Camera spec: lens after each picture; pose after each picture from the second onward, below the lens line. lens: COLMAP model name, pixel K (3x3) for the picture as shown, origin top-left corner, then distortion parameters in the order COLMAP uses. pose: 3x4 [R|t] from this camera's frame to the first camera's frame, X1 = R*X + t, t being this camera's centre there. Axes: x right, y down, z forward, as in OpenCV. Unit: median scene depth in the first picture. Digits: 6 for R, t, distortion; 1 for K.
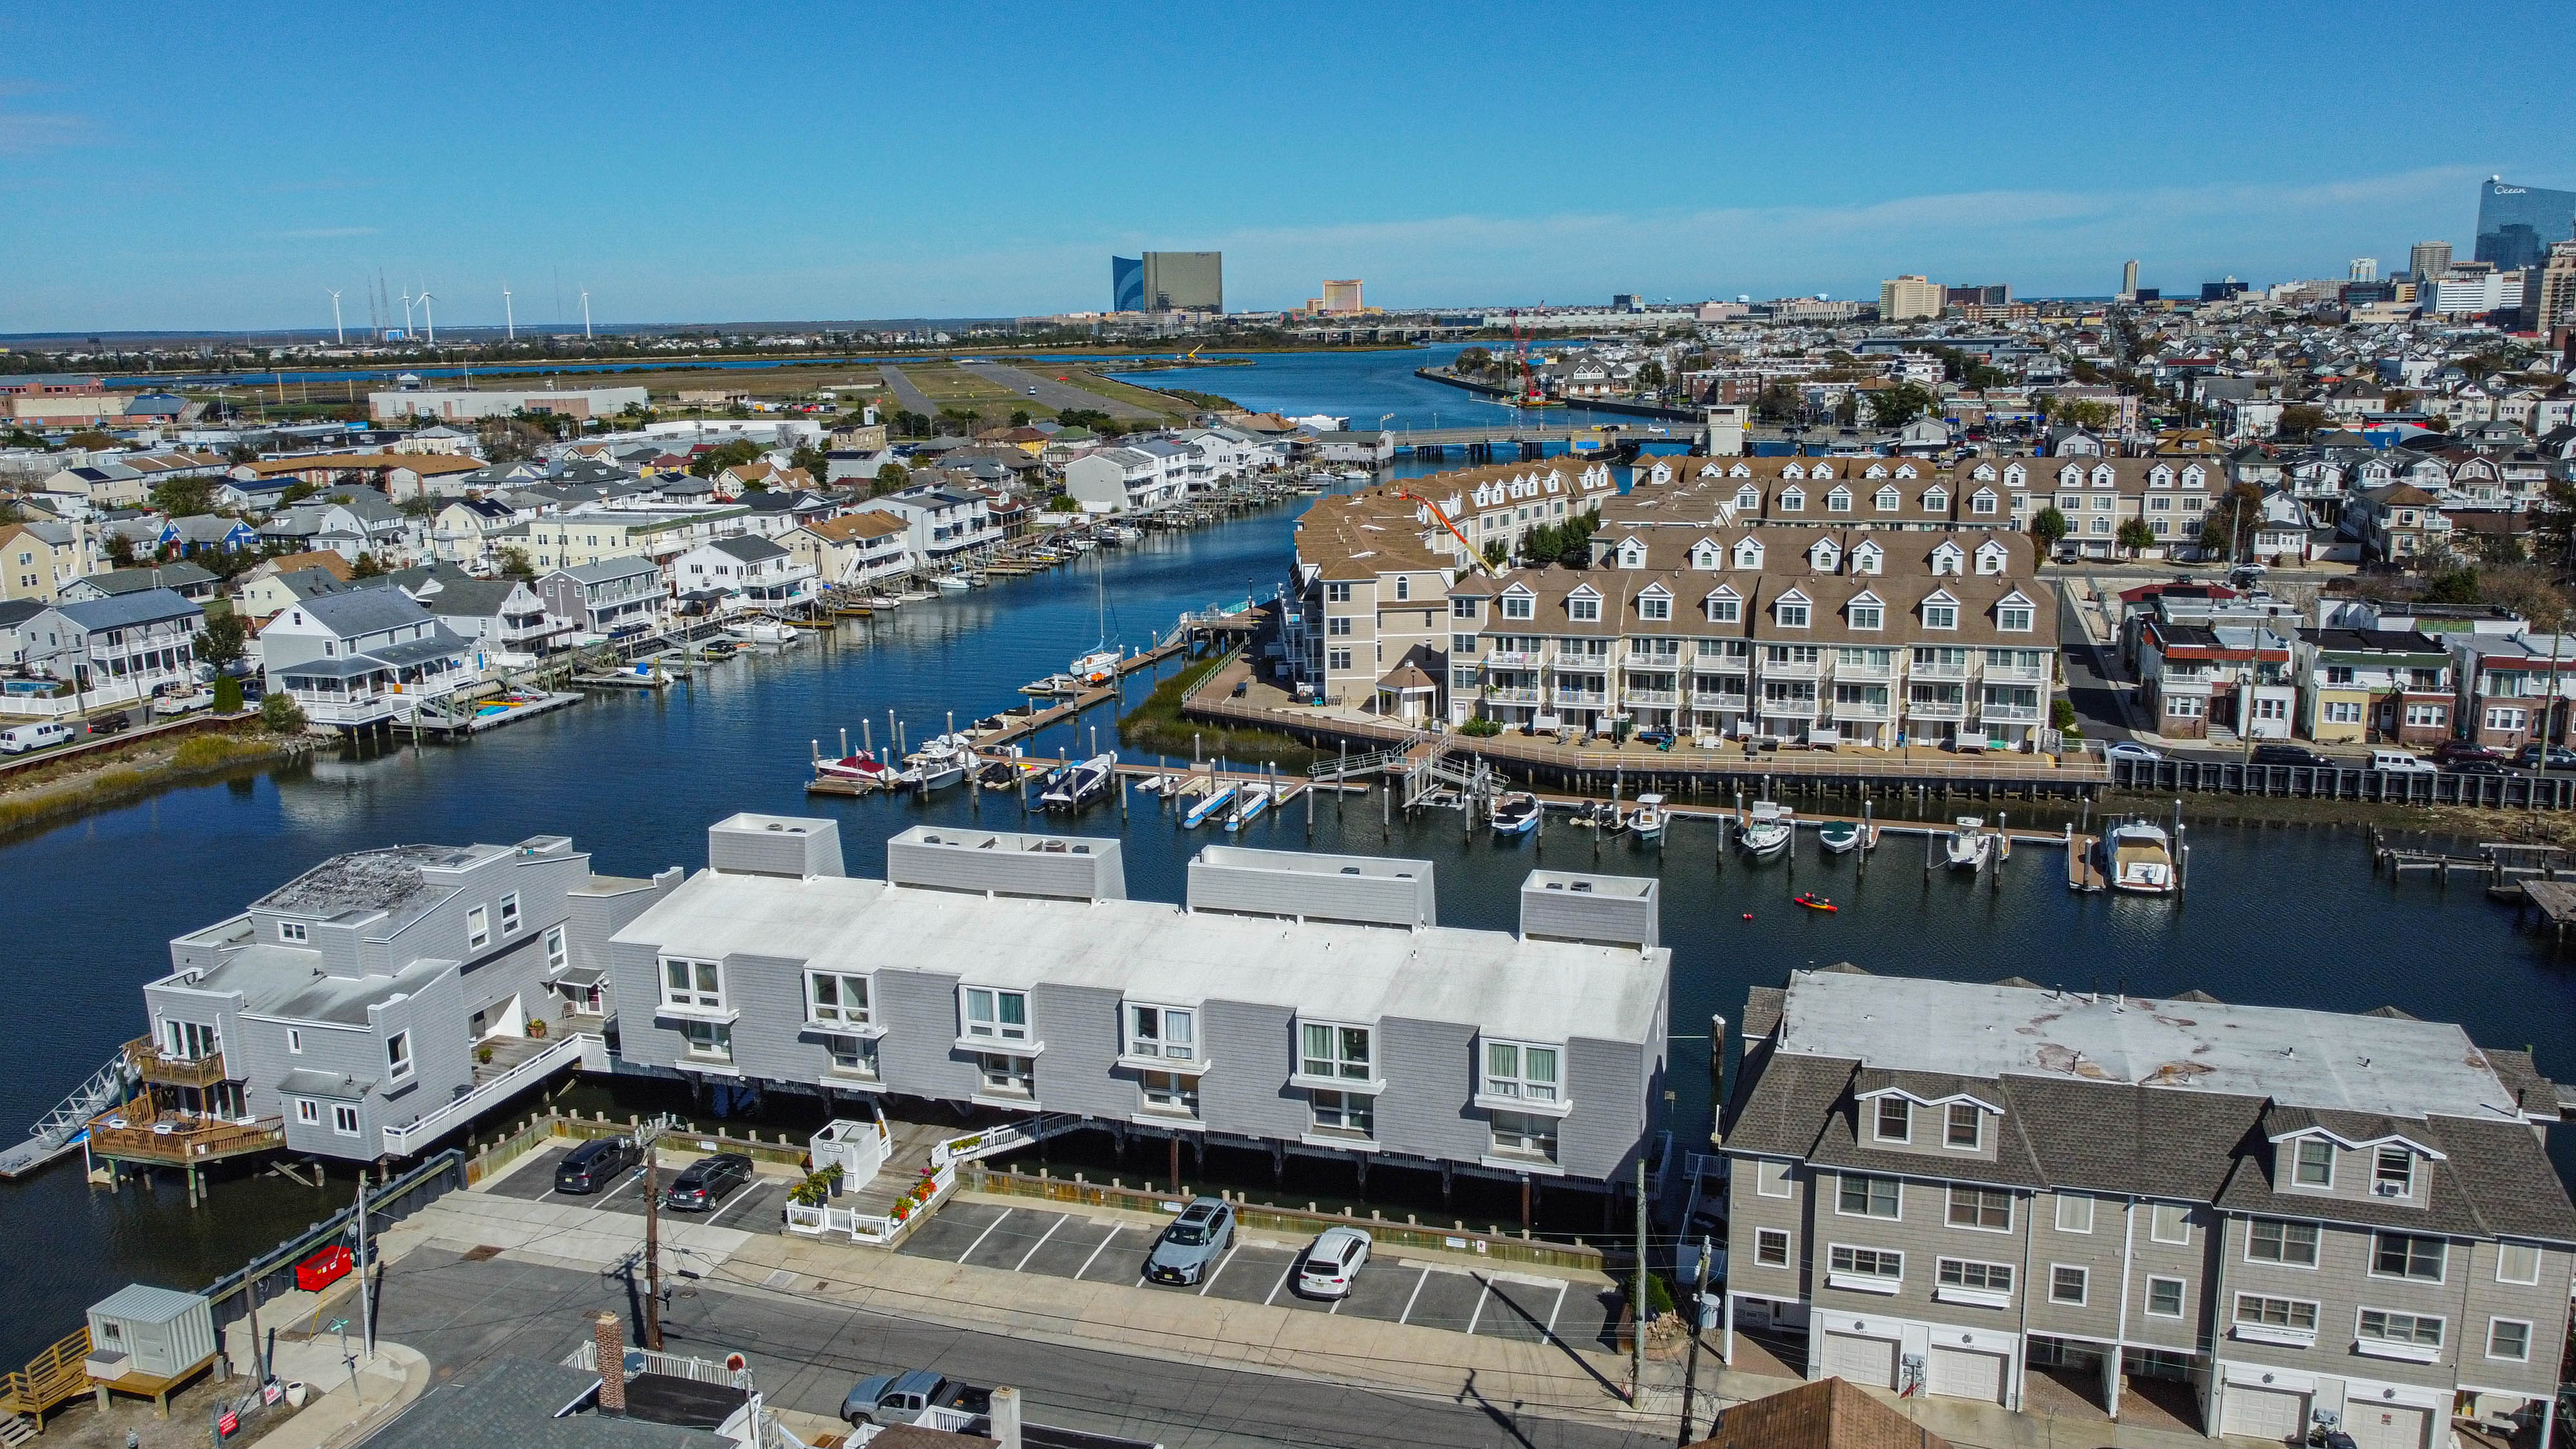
lens RADIAL K [[1951.7, 0, 1280.6], [0, 1951.7, 726.0], [0, 0, 1]] dist [0.007009, -0.011744]
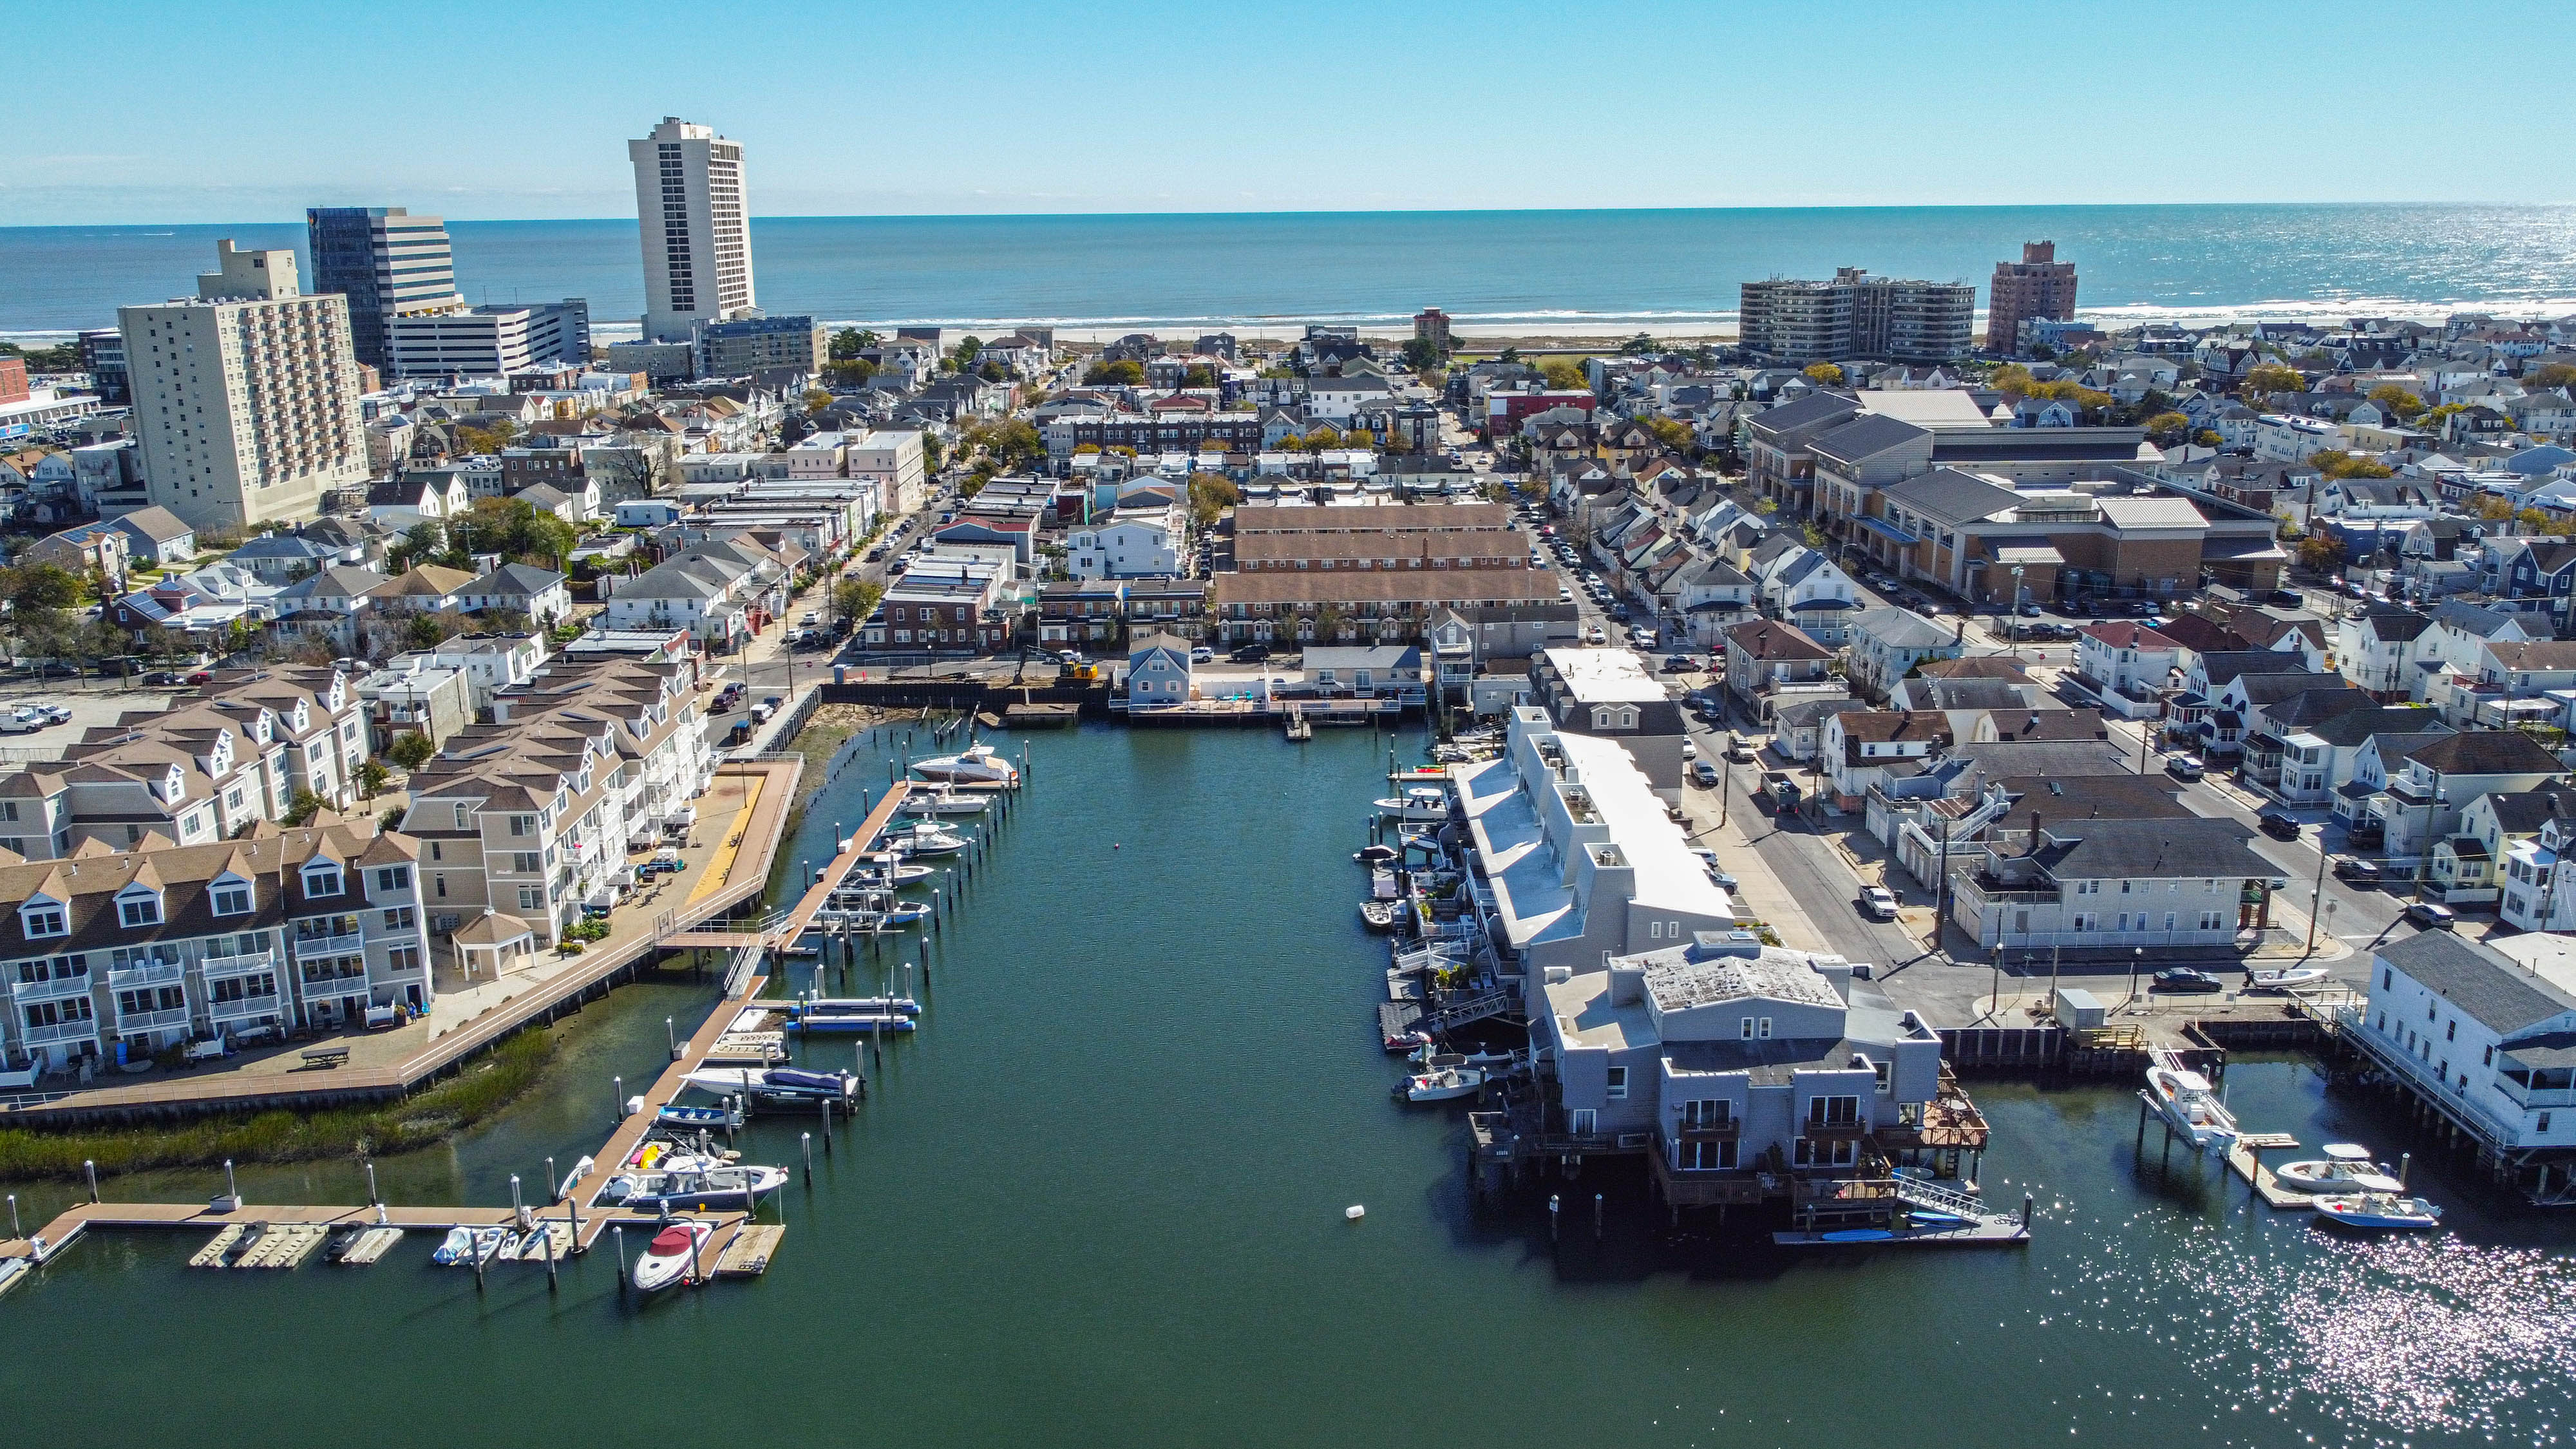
lens RADIAL K [[1951.7, 0, 1283.4], [0, 1951.7, 711.8], [0, 0, 1]] dist [0.007009, -0.011744]
pose [[-0.318919, -0.218296, 0.922300, -0.927839], [0.215928, 0.930789, 0.294970, -0.329451], [-0.922857, 0.293222, -0.249710, 0.957011]]
